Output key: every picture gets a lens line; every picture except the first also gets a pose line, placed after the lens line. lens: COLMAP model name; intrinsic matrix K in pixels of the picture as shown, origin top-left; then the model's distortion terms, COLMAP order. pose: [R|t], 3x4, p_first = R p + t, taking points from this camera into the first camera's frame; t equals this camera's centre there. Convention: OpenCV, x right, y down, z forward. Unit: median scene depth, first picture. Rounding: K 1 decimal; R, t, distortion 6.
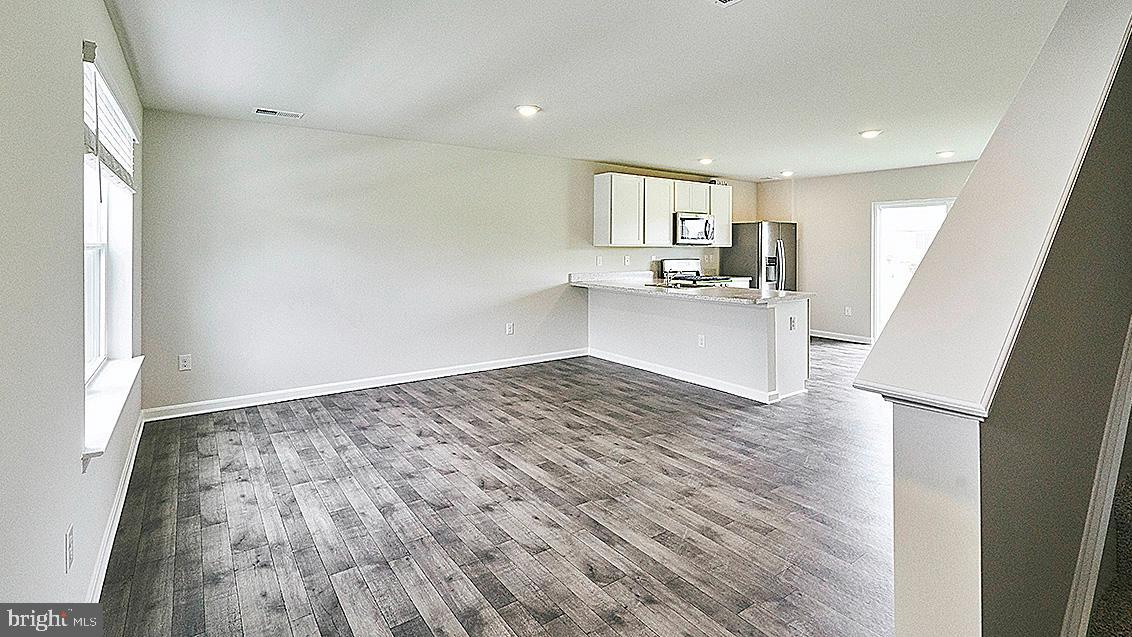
lens RADIAL K [[506.0, 0, 562.9], [0, 506.0, 276.1], [0, 0, 1]] dist [0.002621, 0.005455]
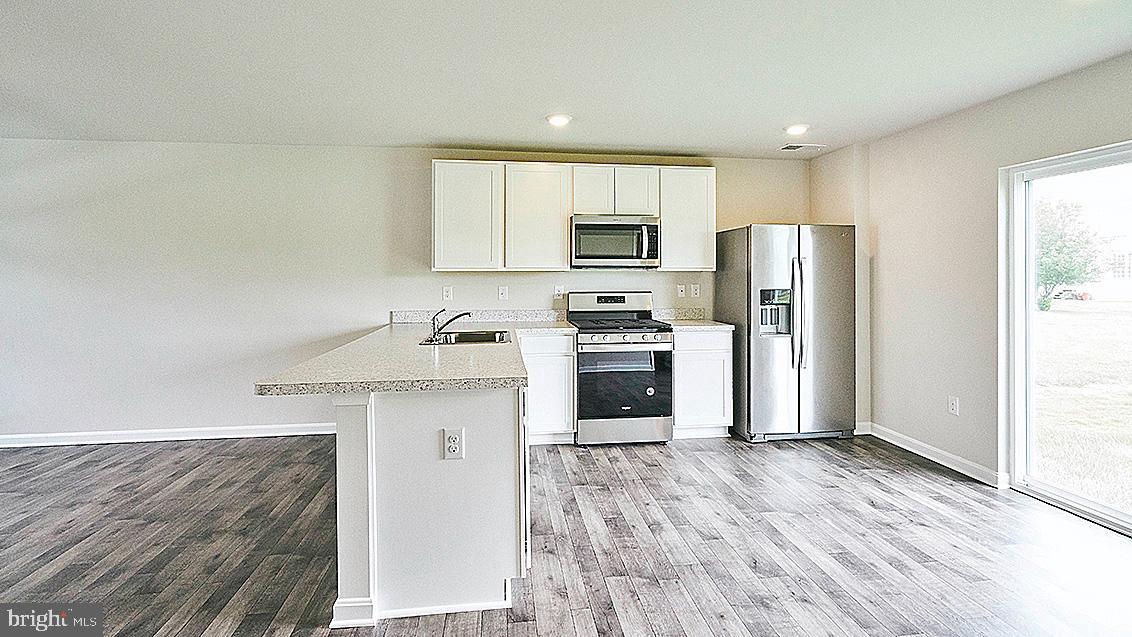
lens RADIAL K [[506.0, 0, 573.1], [0, 506.0, 295.7], [0, 0, 1]] dist [0.002621, 0.005455]
pose [[0.885392, 0.013586, -0.464647, 0.467854], [-0.021260, 0.999710, -0.011280, -0.019224], [0.464360, 0.019866, 0.885424, 0.413917]]
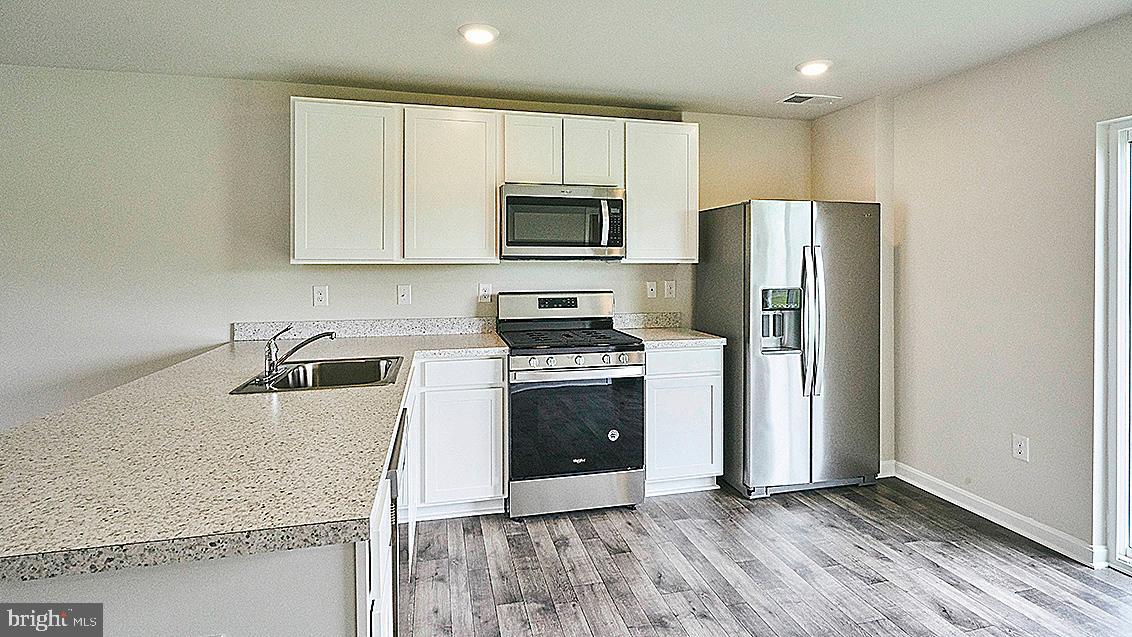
lens RADIAL K [[548.8, 0, 575.7], [0, 548.8, 280.1], [0, 0, 1]] dist [0.006782, -0.001954]
pose [[0.929952, 0.008271, -0.367587, 0.415607], [-0.017185, 0.999632, -0.020983, -0.032288], [0.367279, 0.025830, 0.929752, 0.535115]]
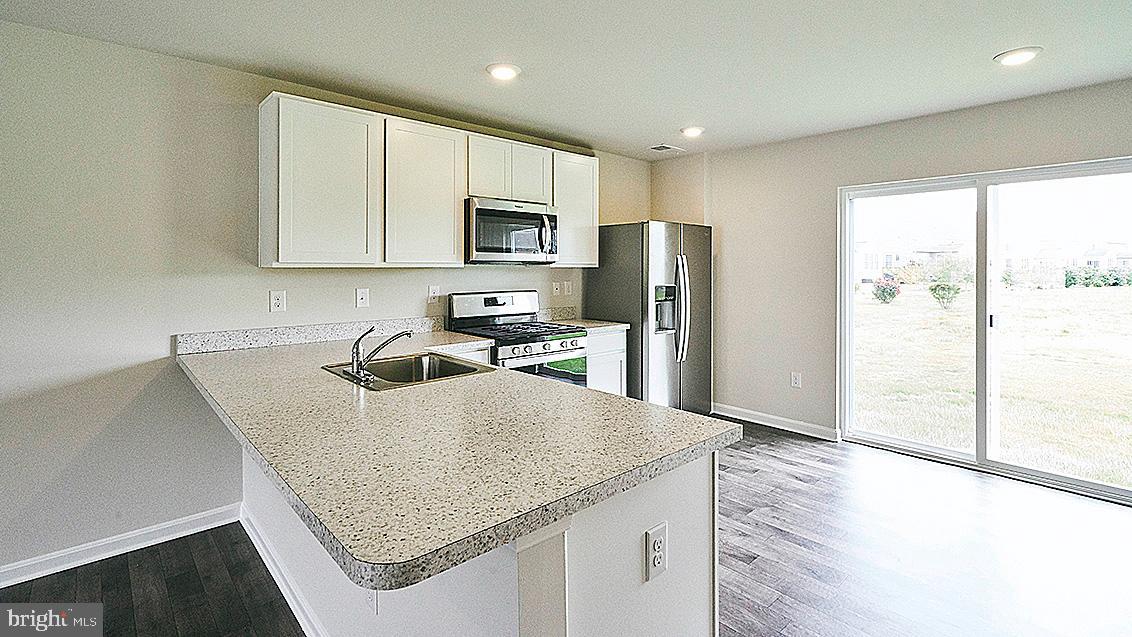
lens RADIAL K [[506.0, 0, 565.2], [0, 506.0, 289.0], [0, 0, 1]] dist [0.002621, 0.005455]
pose [[0.994475, -0.008813, 0.104599, 0.241459], [0.010375, 0.999843, -0.014397, -0.026753], [-0.104456, 0.015402, 0.994410, 0.459504]]
